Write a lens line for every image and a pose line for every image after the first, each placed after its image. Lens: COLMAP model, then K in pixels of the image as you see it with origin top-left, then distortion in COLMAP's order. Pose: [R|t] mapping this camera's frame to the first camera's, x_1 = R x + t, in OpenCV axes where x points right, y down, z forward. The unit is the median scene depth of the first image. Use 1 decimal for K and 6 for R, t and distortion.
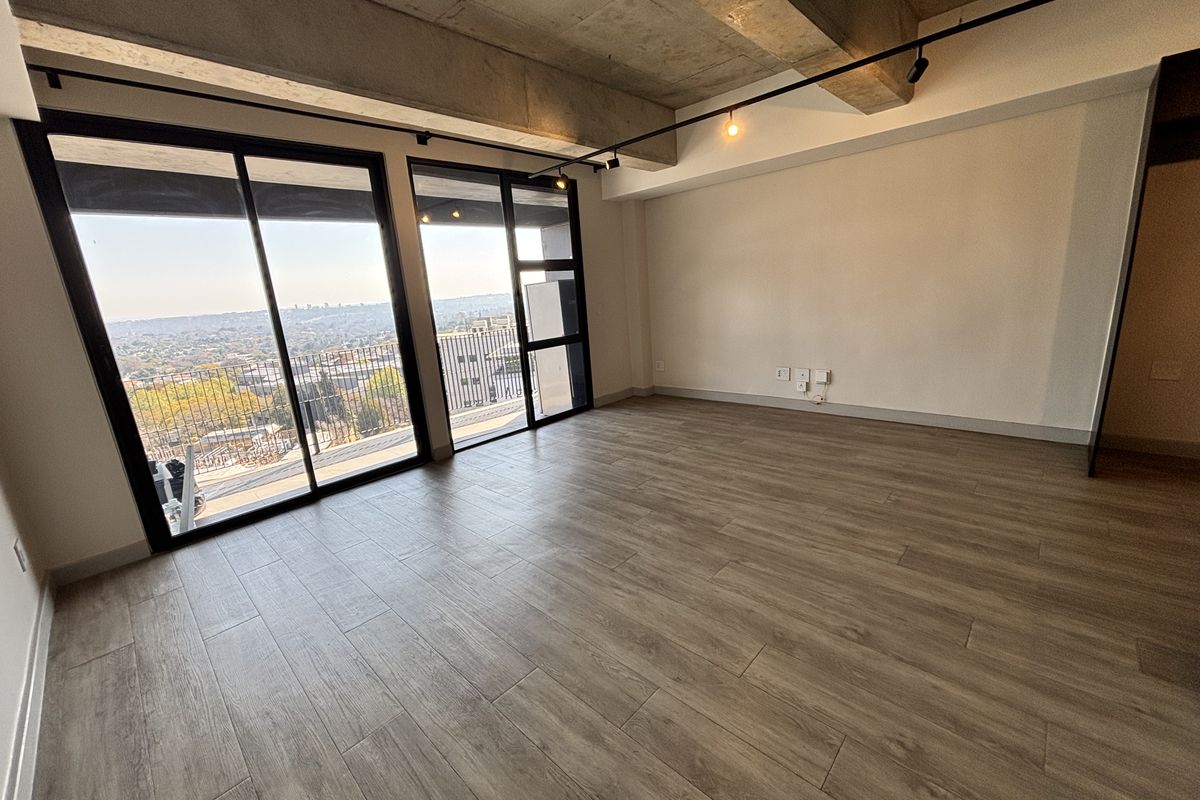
lens RADIAL K [[485.5, 0, 606.3], [0, 485.5, 396.6], [0, 0, 1]] dist [0.010518, 0.000104]
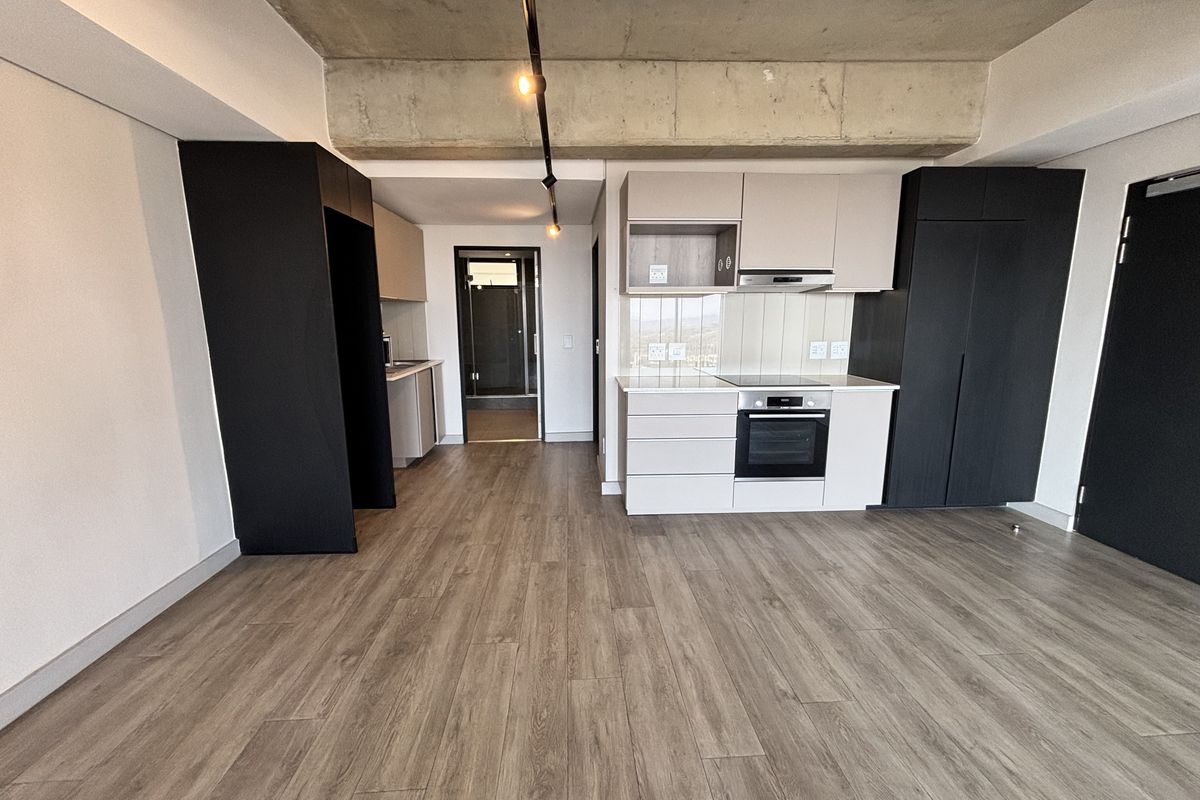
lens RADIAL K [[485.5, 0, 600.2], [0, 485.5, 399.4], [0, 0, 1]] dist [0.010518, 0.000104]
pose [[-0.727951, -0.043519, 0.684247, -0.006623], [0.205555, 0.938224, 0.278357, -0.327524], [-0.654090, 0.343281, -0.674036, 1.400805]]
